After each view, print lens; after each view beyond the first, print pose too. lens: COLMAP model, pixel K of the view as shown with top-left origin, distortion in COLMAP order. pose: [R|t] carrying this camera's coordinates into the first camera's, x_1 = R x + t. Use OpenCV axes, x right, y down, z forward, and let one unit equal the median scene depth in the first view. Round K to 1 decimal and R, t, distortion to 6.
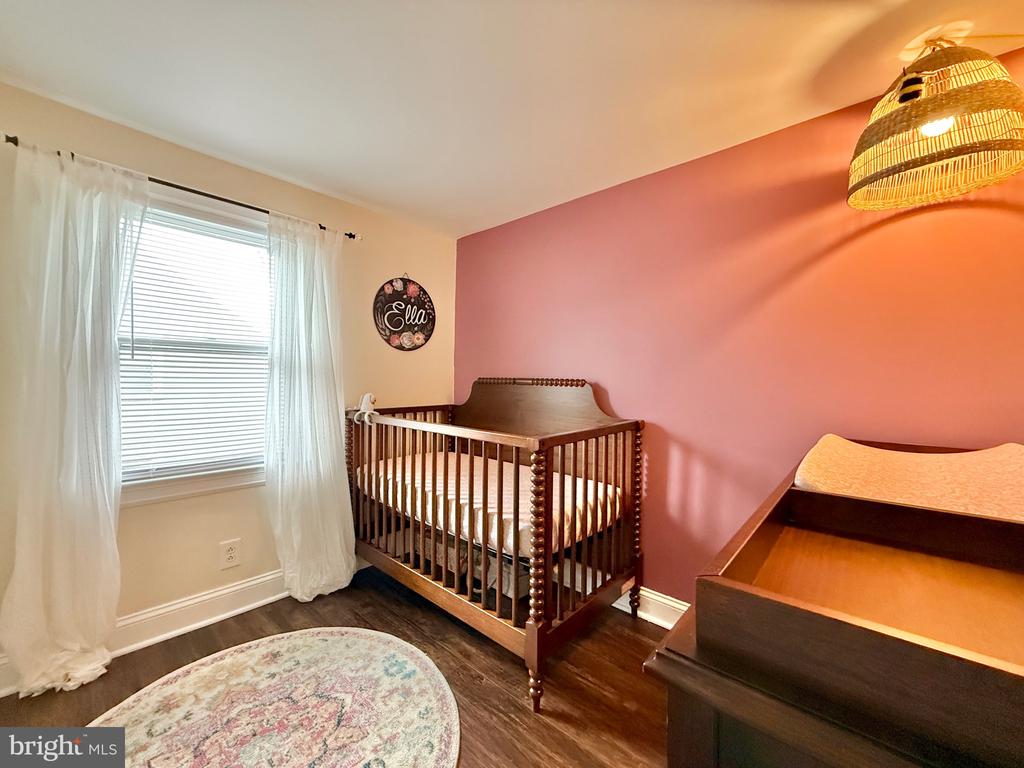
lens RADIAL K [[407.5, 0, 509.2], [0, 407.5, 379.8], [0, 0, 1]] dist [0.000045, -0.000082]
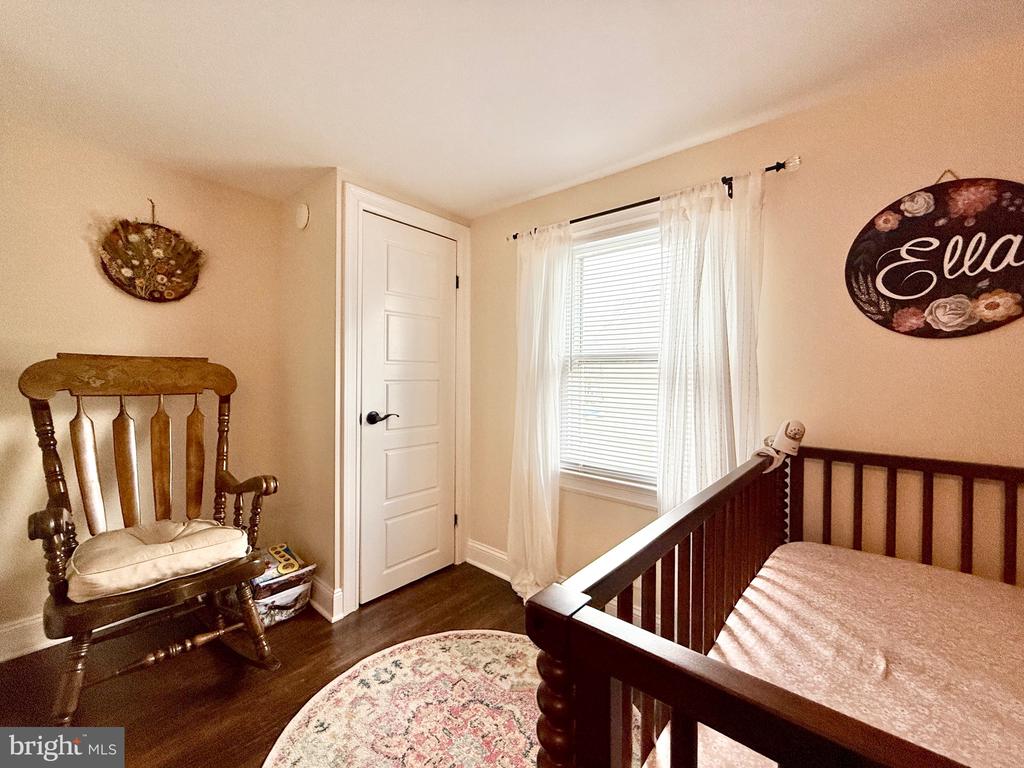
lens RADIAL K [[407.5, 0, 509.2], [0, 407.5, 379.8], [0, 0, 1]] dist [0.000045, -0.000082]
pose [[0.036298, 0.001836, -0.999339, 0.198584], [-0.013123, 0.999913, 0.001361, -0.017528], [0.999255, 0.013065, 0.036319, 0.497938]]
